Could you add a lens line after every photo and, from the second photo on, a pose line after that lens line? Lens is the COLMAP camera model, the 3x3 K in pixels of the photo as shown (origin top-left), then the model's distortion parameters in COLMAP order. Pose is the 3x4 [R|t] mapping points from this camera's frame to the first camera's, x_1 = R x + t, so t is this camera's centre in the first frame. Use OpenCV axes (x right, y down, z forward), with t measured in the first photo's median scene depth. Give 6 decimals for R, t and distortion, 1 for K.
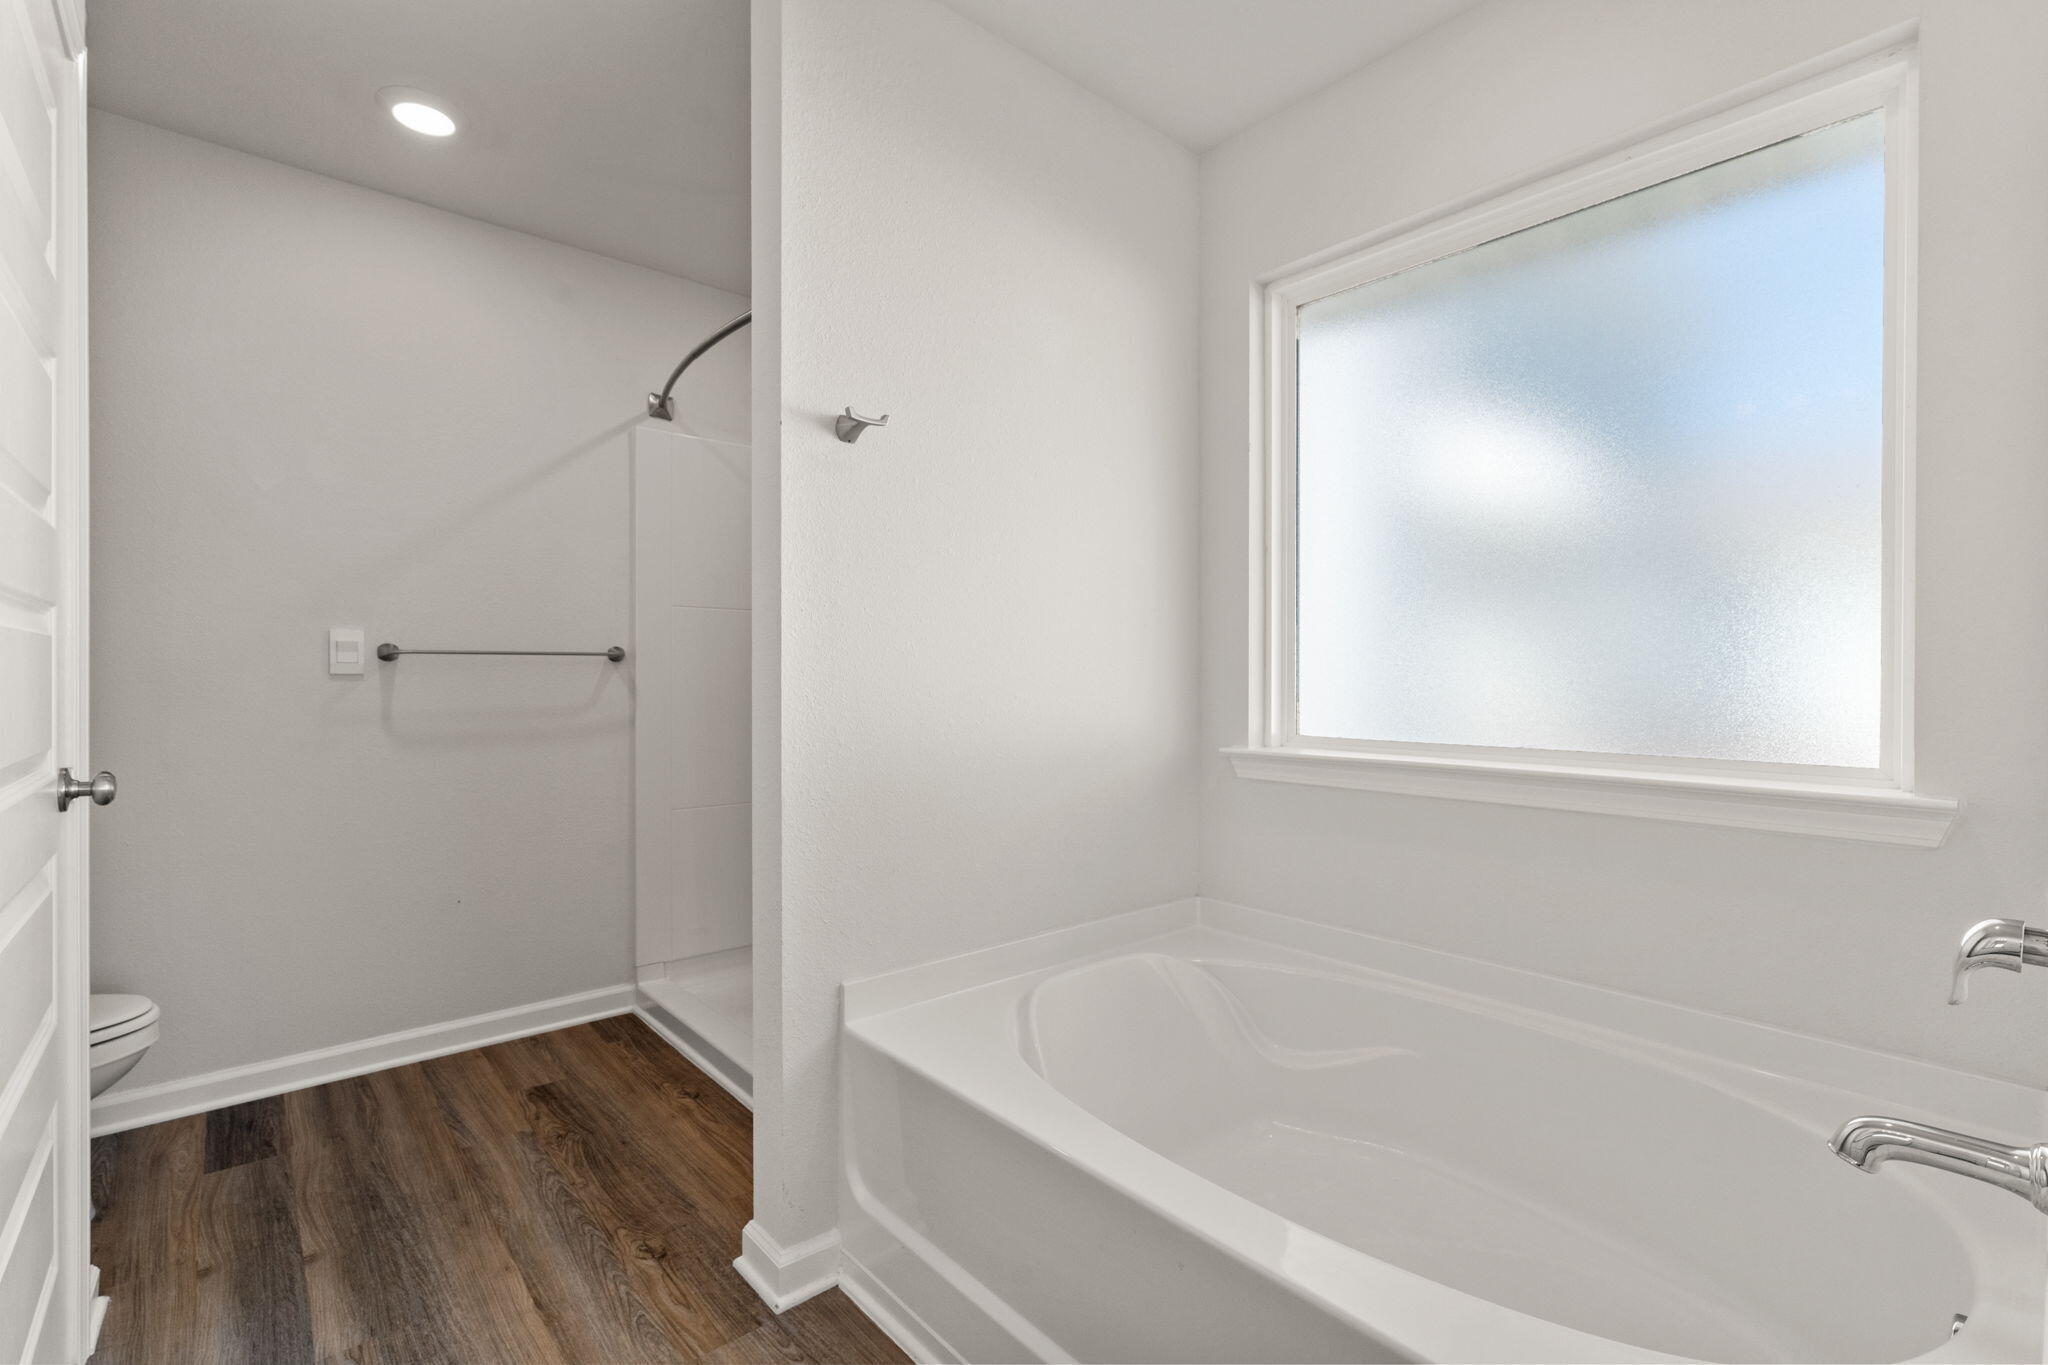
lens RADIAL K [[908.5, 0, 1024.0], [0, 908.5, 682.5], [0, 0, 1]] dist [-0.000637, 0.000224]
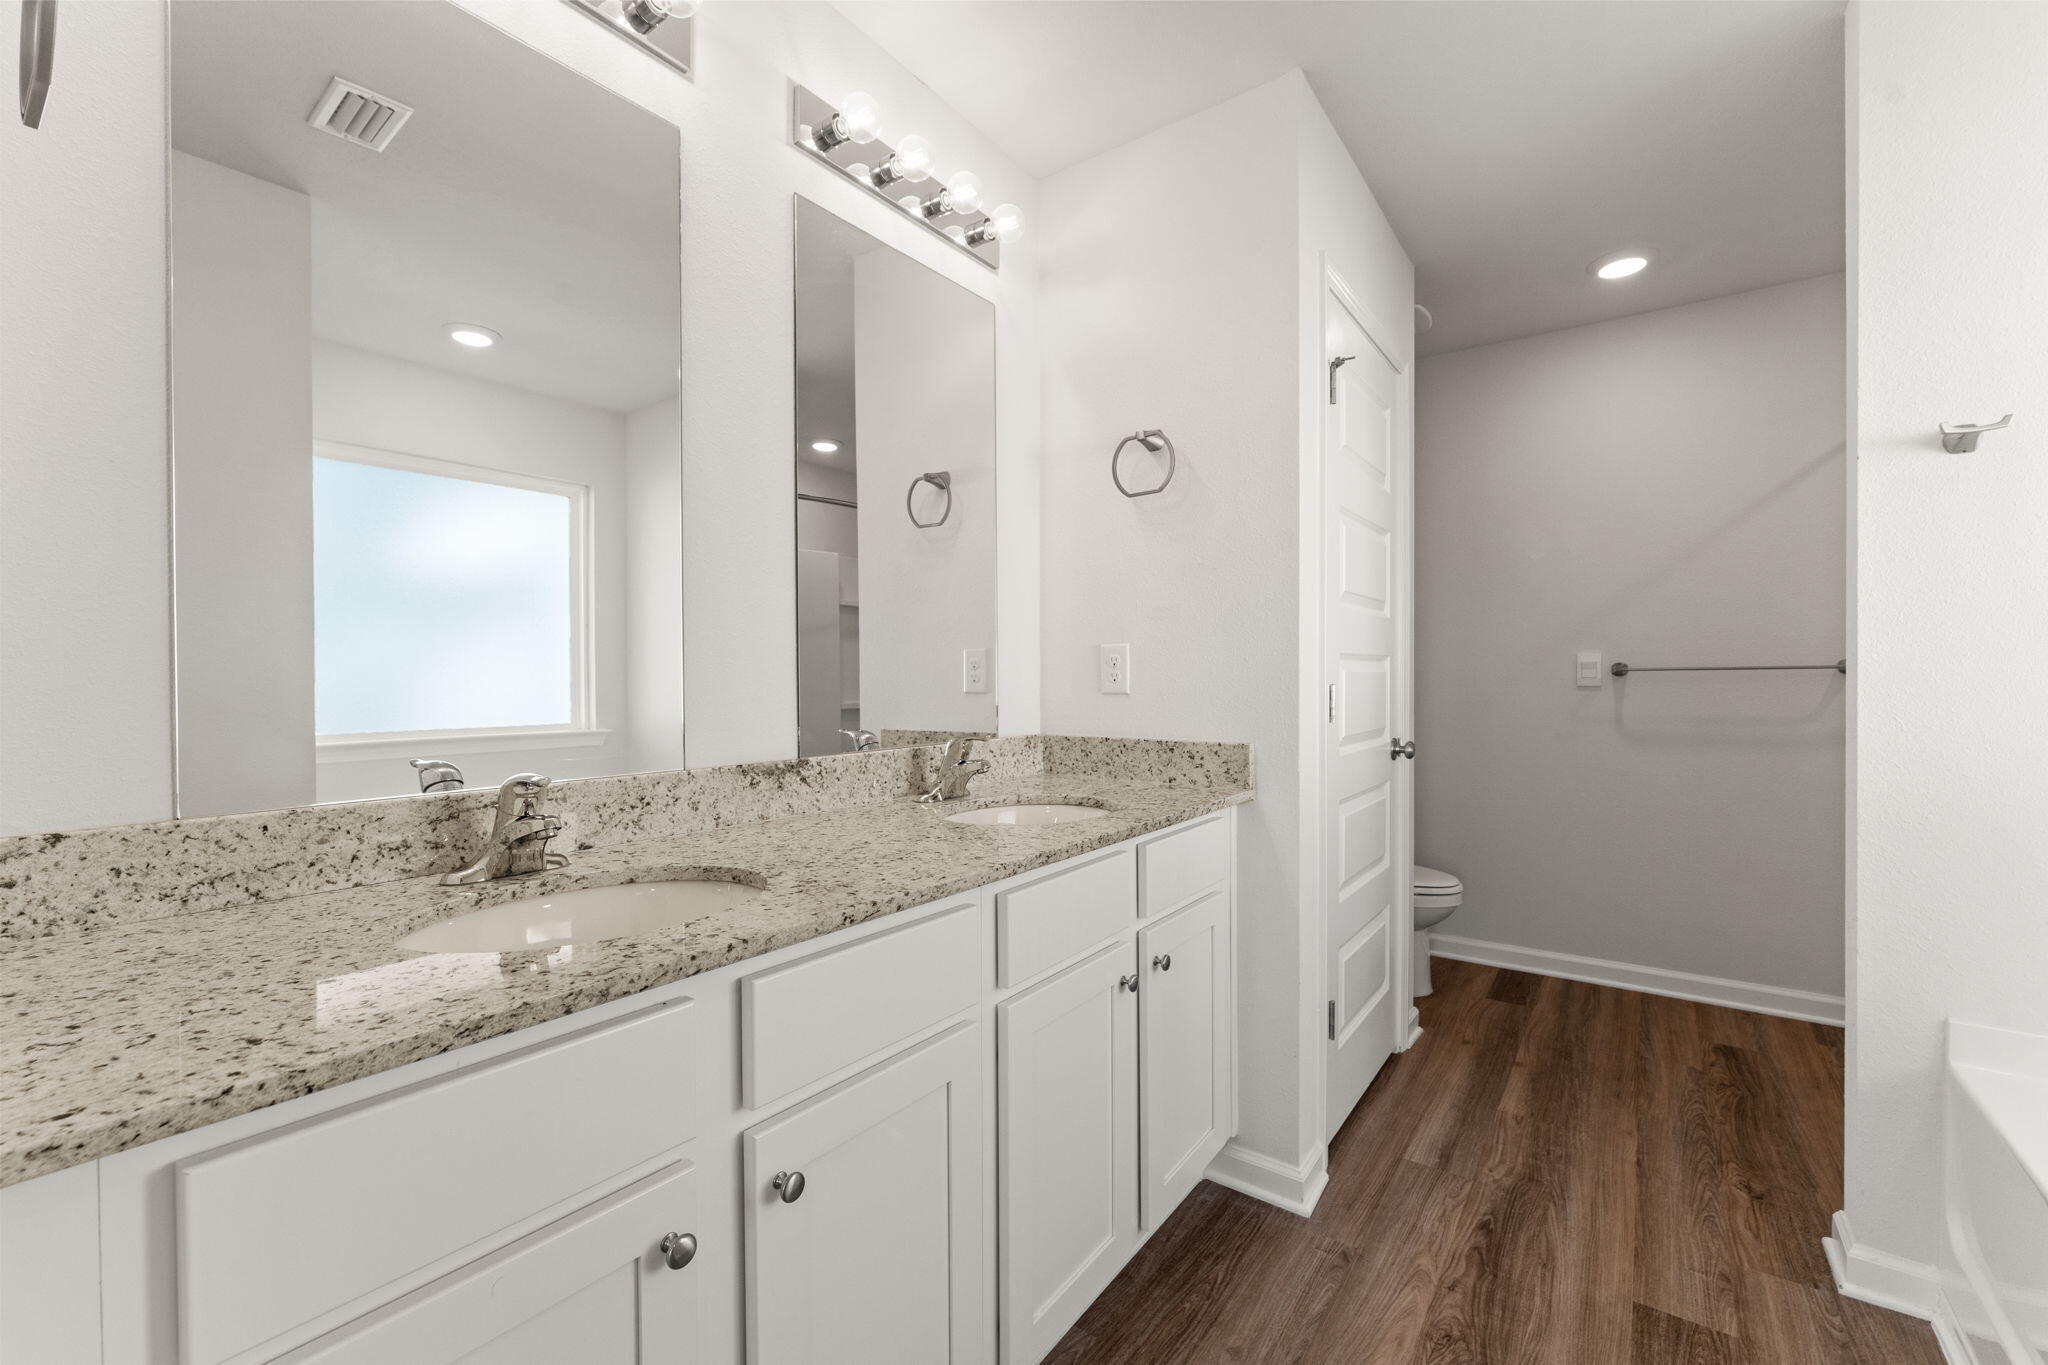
lens RADIAL K [[855.3, 0, 1017.6], [0, 855.3, 682.0], [0, 0, 1]] dist [-0.003505, 0.000134]
pose [[0.208852, 0.004478, -0.977937, 0.420926], [-0.002869, 0.999988, 0.003966, -0.023132], [0.977943, 0.001977, 0.208862, -0.134642]]
